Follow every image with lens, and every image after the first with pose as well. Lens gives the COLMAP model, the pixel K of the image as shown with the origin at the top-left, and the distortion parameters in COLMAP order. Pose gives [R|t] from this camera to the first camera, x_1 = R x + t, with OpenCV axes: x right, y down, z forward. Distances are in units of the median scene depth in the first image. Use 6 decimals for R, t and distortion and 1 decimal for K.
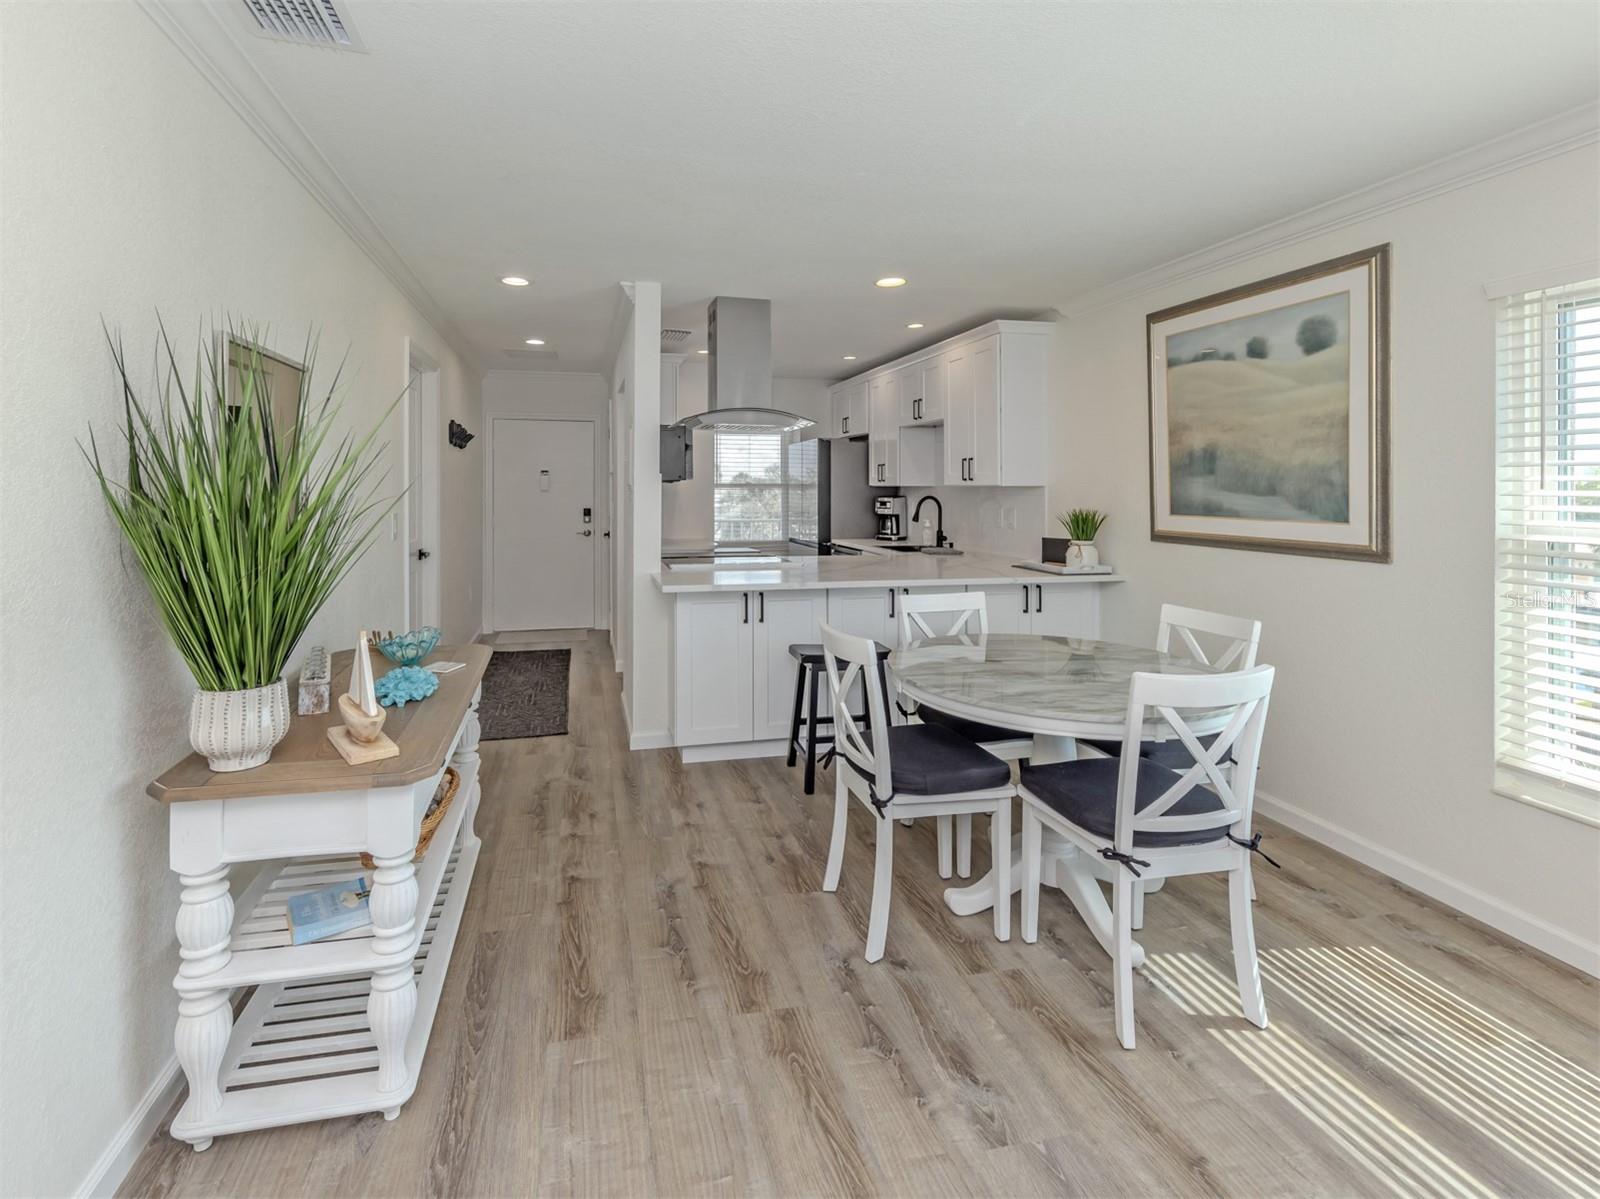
lens RADIAL K [[762.7, 0, 724.1], [0, 762.7, 485.4], [0, 0, 1]] dist [0.002331, -0.000217]
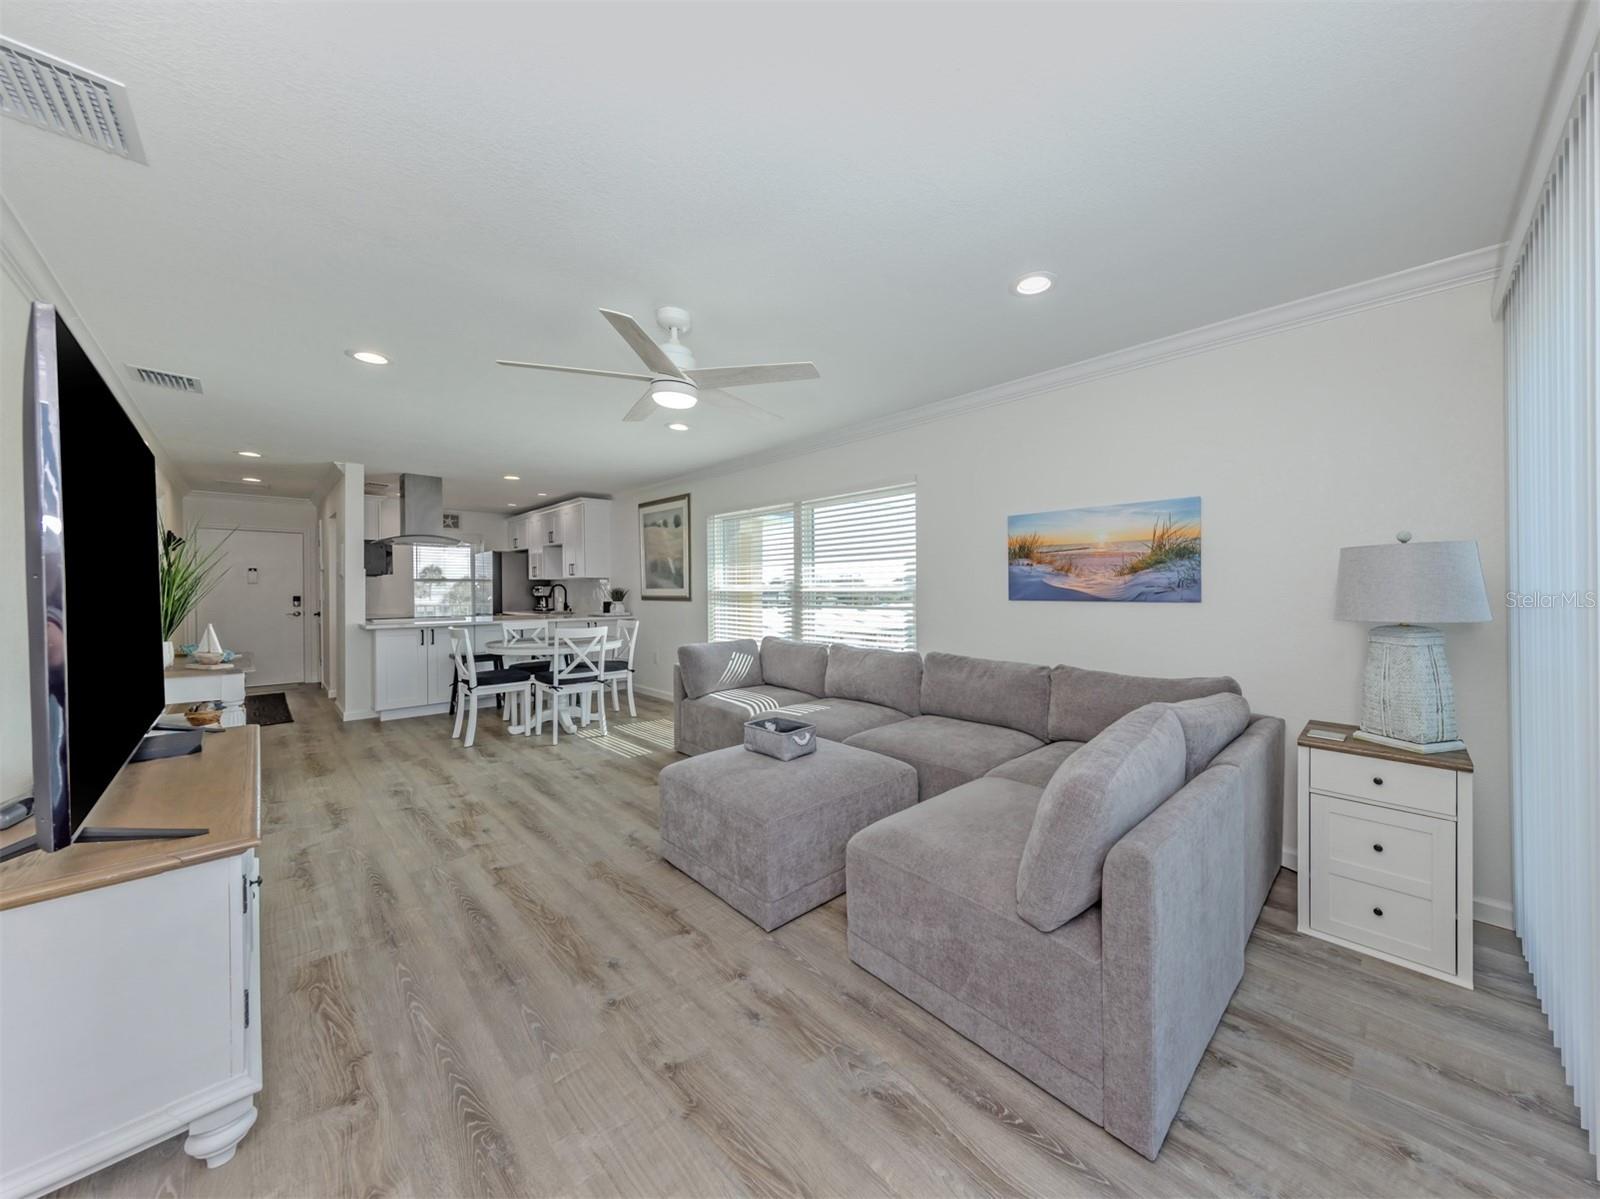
lens RADIAL K [[586.5, 0, 880.0], [0, 586.5, 587.8], [0, 0, 1]] dist [0.000332, -0.000126]
pose [[0.807632, -0.008415, 0.589627, 0.110771], [0.007054, 0.999964, 0.004609, 0.039961], [-0.589645, 0.000437, 0.807663, -1.126614]]
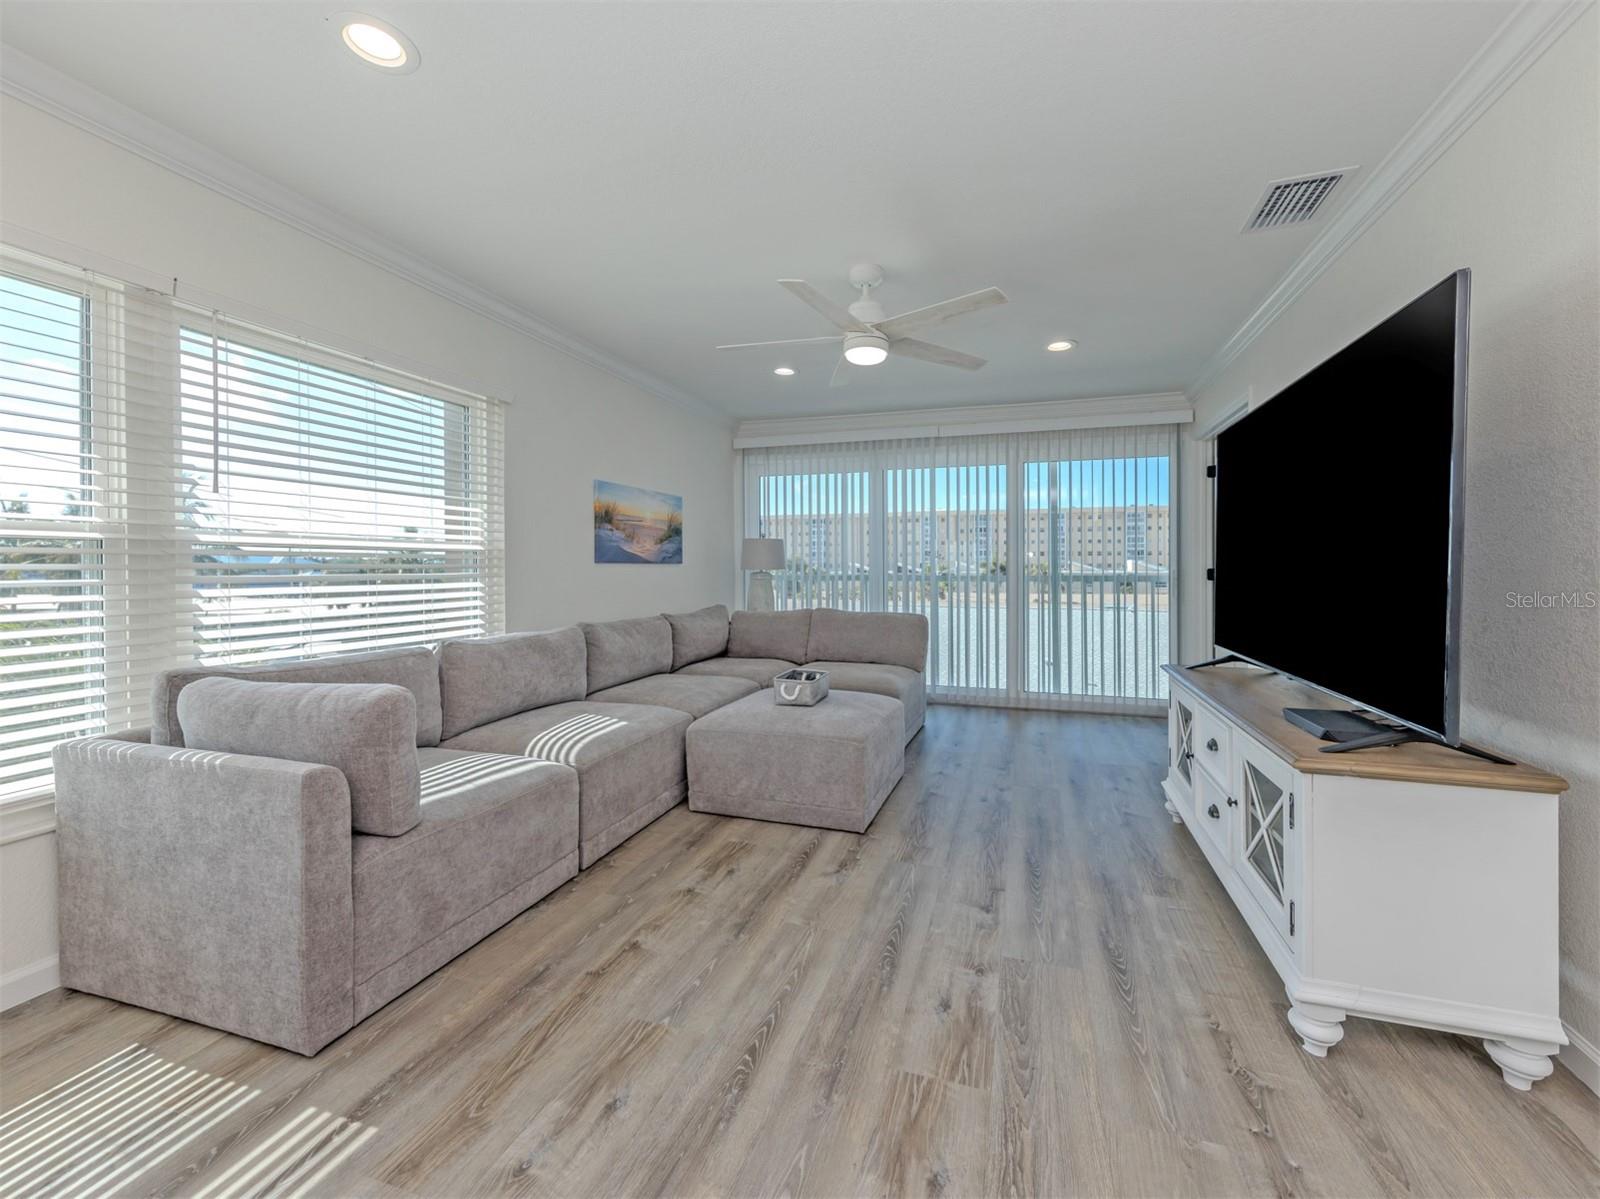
lens RADIAL K [[644.5, 0, 840.6], [0, 644.5, 558.1], [0, 0, 1]] dist [0.000776, 0.000090]
pose [[-0.890814, 0.000095, 0.454369, -0.018979], [-0.007709, 0.999853, -0.015322, 0.078646], [-0.454303, -0.017152, -0.890682, 0.627953]]
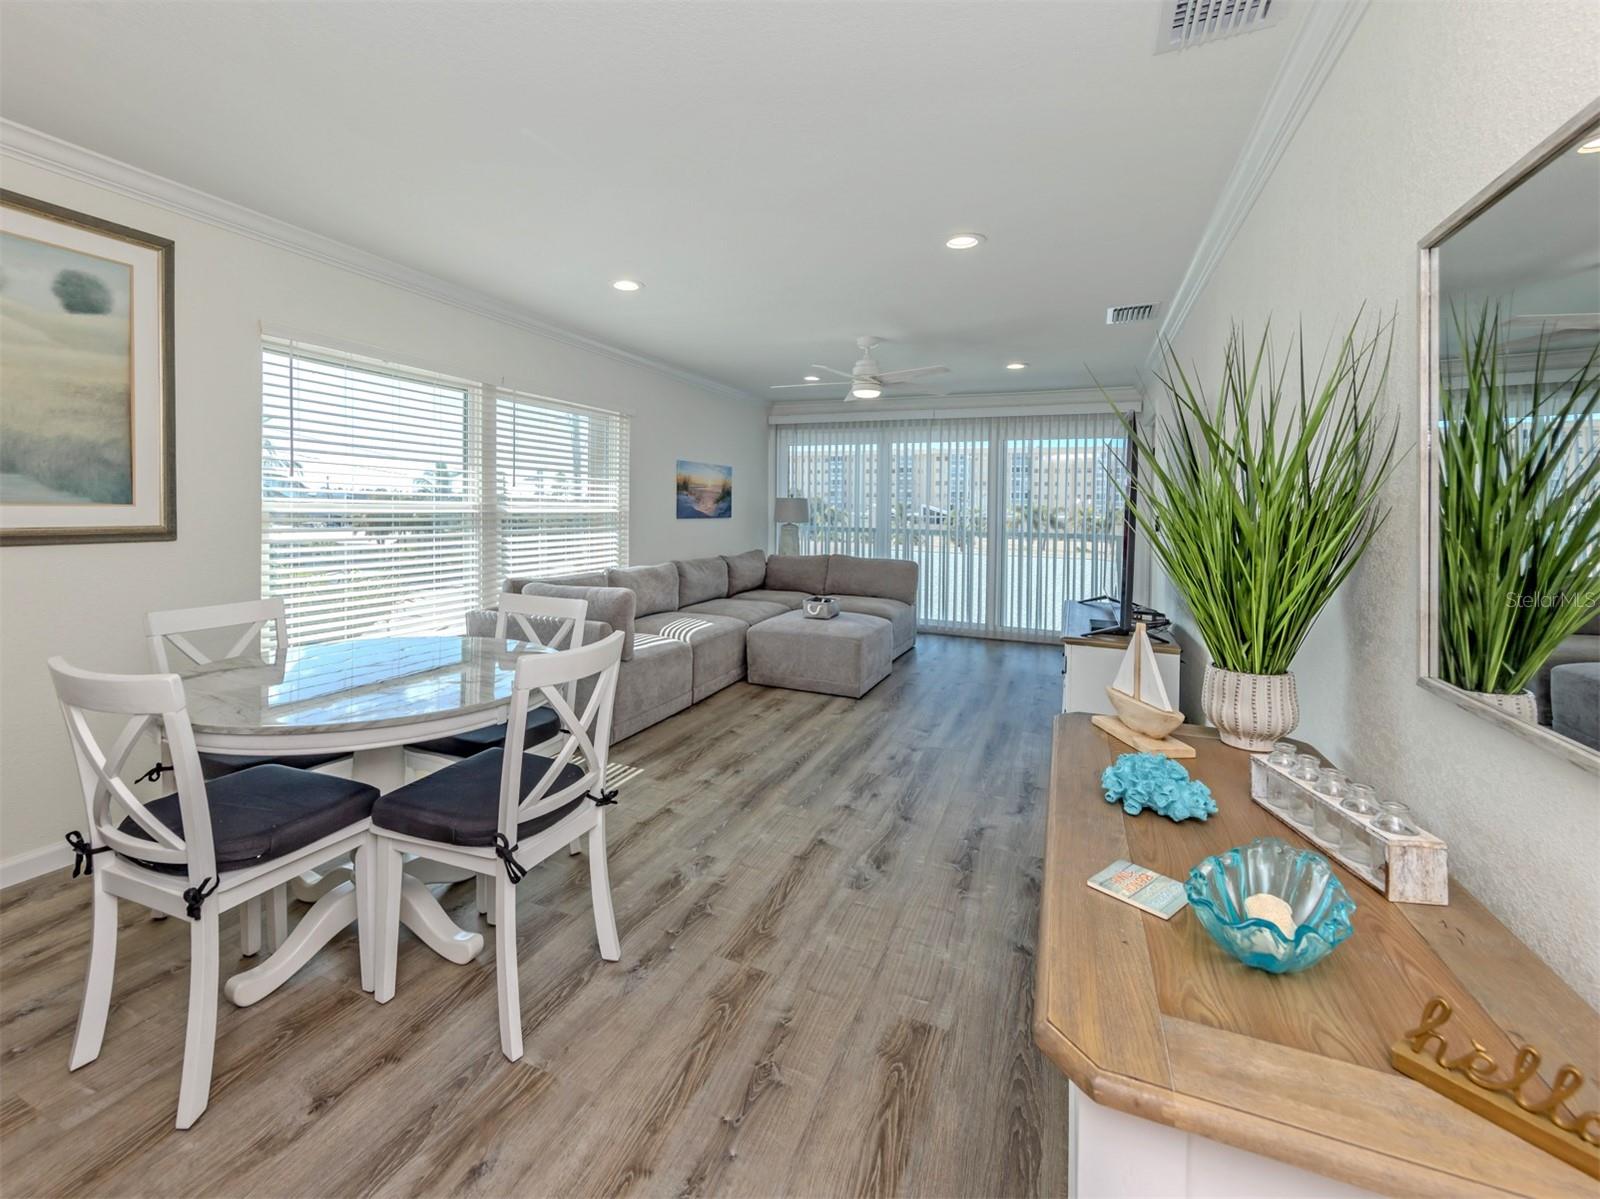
lens RADIAL K [[689.0, 0, 777.8], [0, 689.0, 509.6], [0, 0, 1]] dist [-0.012151, -0.000054]
pose [[-0.829585, -0.025292, 0.557808, -0.332689], [-0.026810, 0.999626, 0.005452, 0.027233], [-0.557737, -0.010432, -0.829952, 1.181553]]
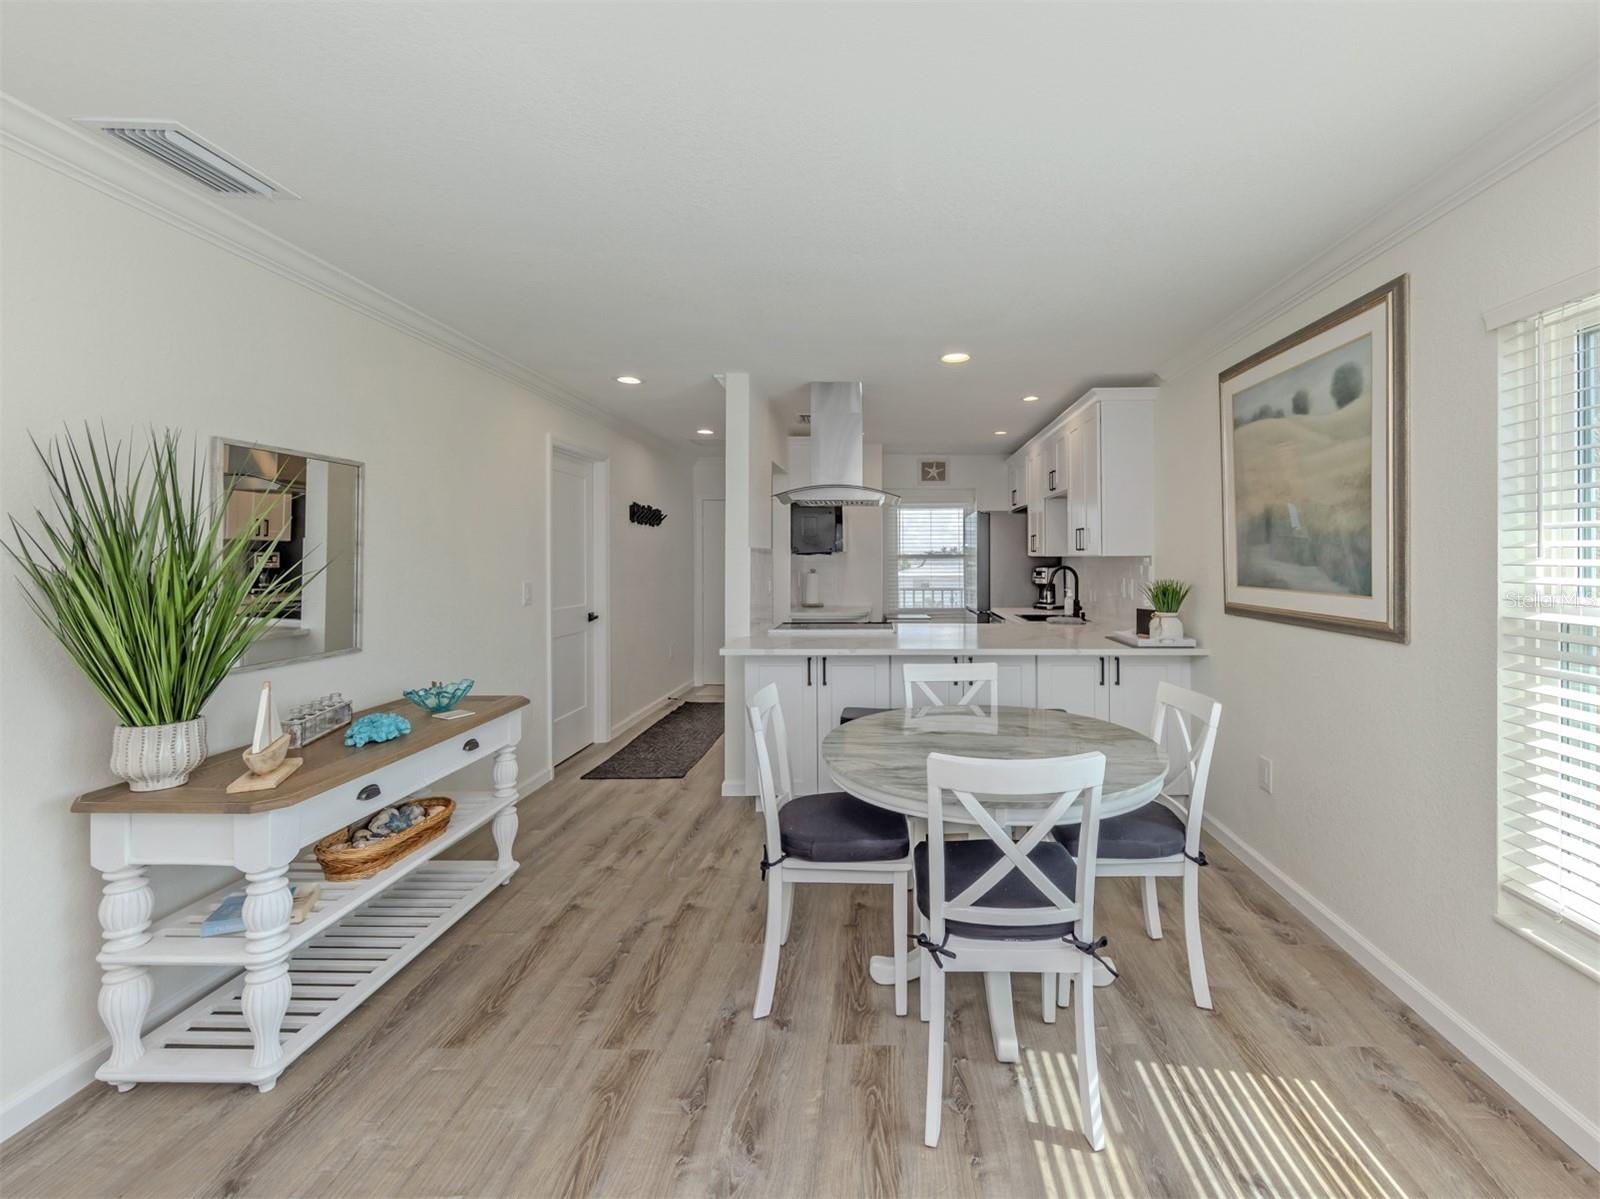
lens RADIAL K [[693.0, 0, 866.6], [0, 693.0, 559.4], [0, 0, 1]] dist [0.000671, 0.000014]
pose [[0.975308, -0.003874, -0.220816, 0.399950], [0.004867, 0.999980, 0.003953, 0.000247], [0.220796, -0.004930, 0.975307, 0.087245]]
